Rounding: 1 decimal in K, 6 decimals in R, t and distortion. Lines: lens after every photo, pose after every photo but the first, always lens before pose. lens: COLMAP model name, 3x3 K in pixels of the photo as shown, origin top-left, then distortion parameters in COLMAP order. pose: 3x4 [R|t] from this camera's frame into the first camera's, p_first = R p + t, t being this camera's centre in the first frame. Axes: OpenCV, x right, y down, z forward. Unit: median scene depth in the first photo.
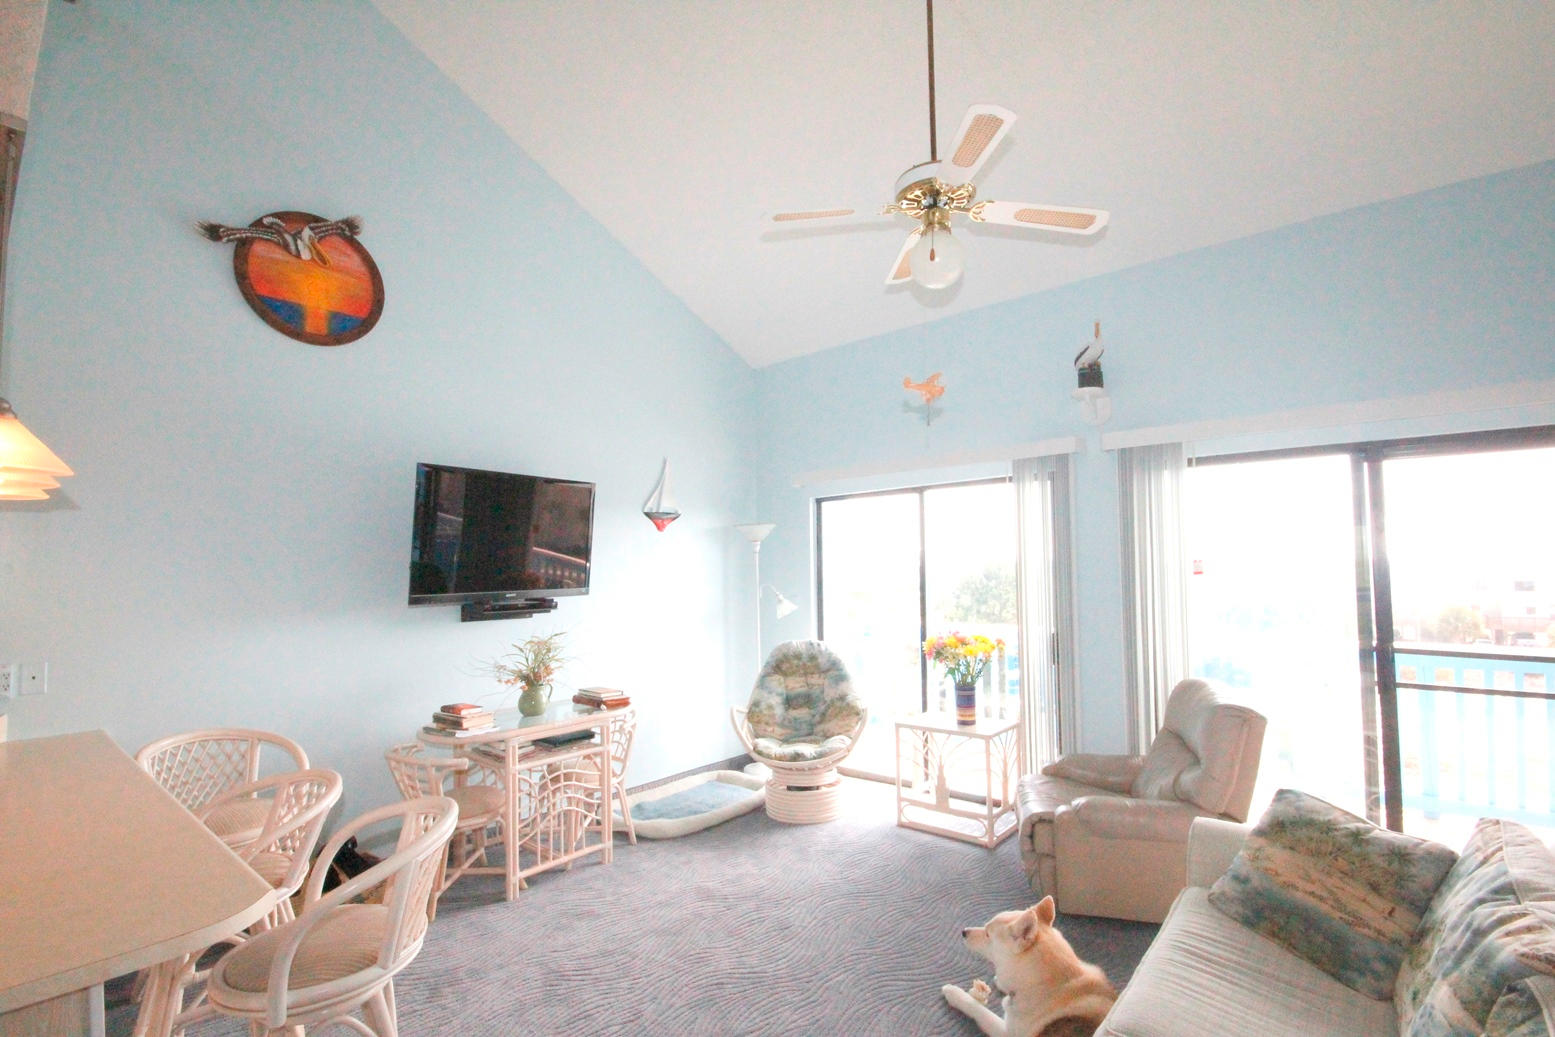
lens RADIAL K [[718.9, 0, 775.4], [0, 718.9, 524.1], [0, 0, 1]] dist [-0.001180, -0.002879]
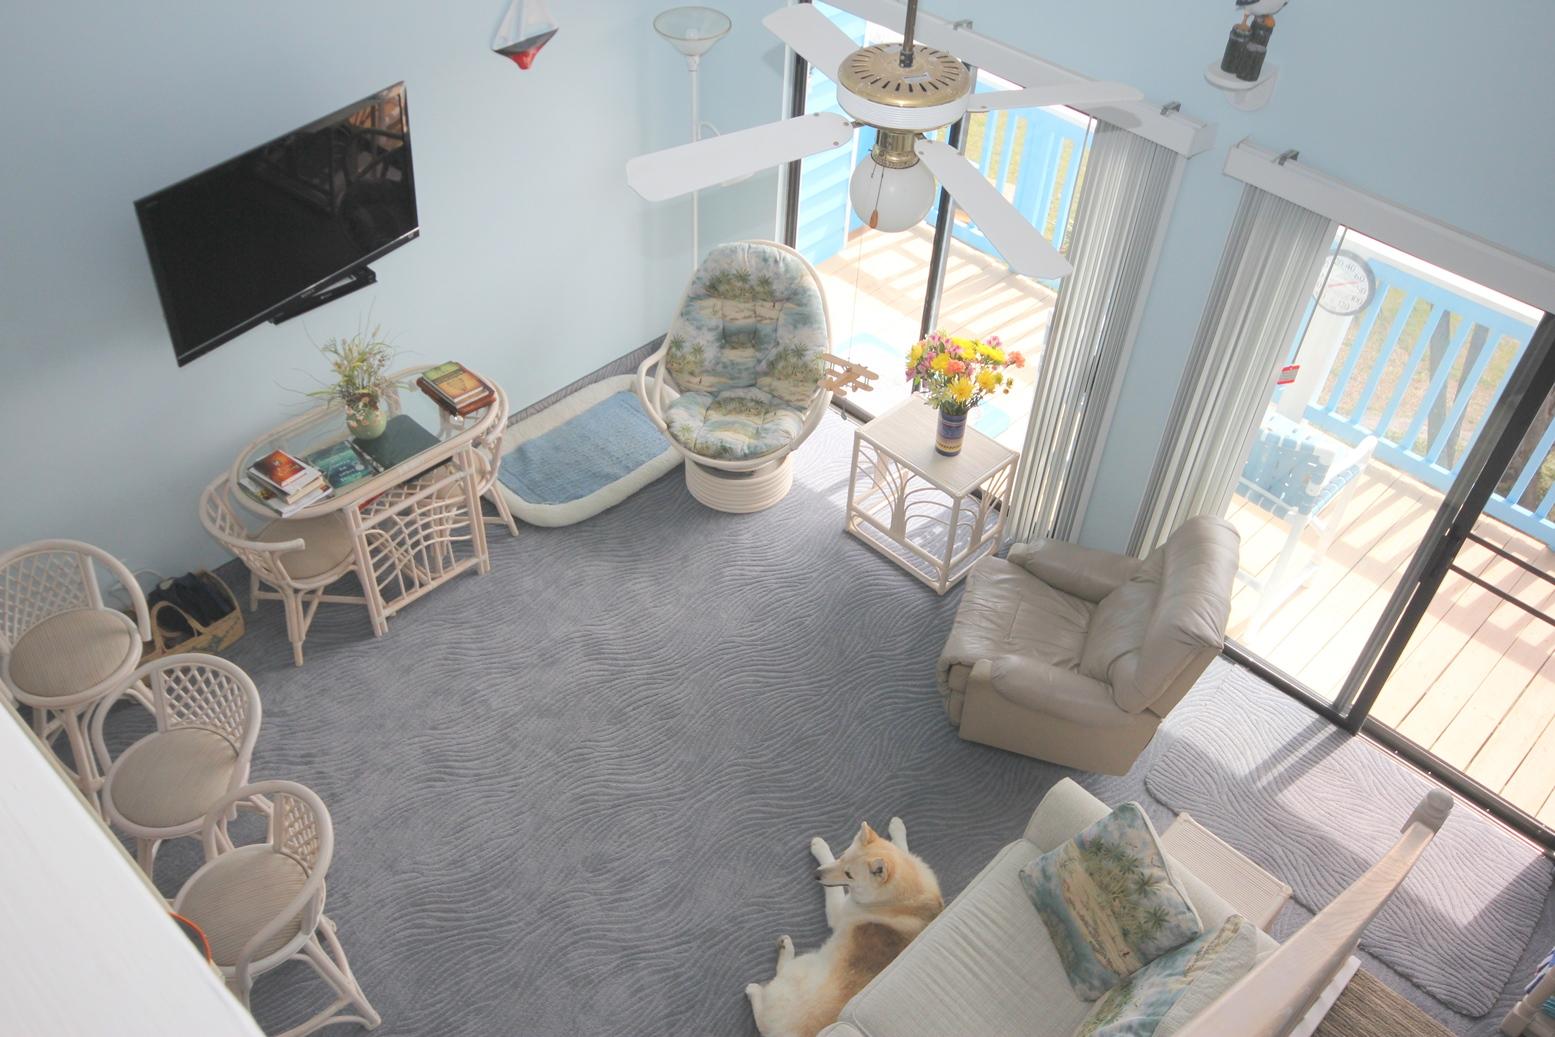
lens RADIAL K [[1363.7, 0, 777.3], [0, 1363.7, 517.2], [0, 0, 1]] dist [-0.007082, 0.048735]
pose [[0.996467, 0.083986, 0.000798, 0.083288], [-0.058102, 0.682436, 0.728632, -0.609568], [0.060650, -0.726104, 0.684905, -0.026450]]
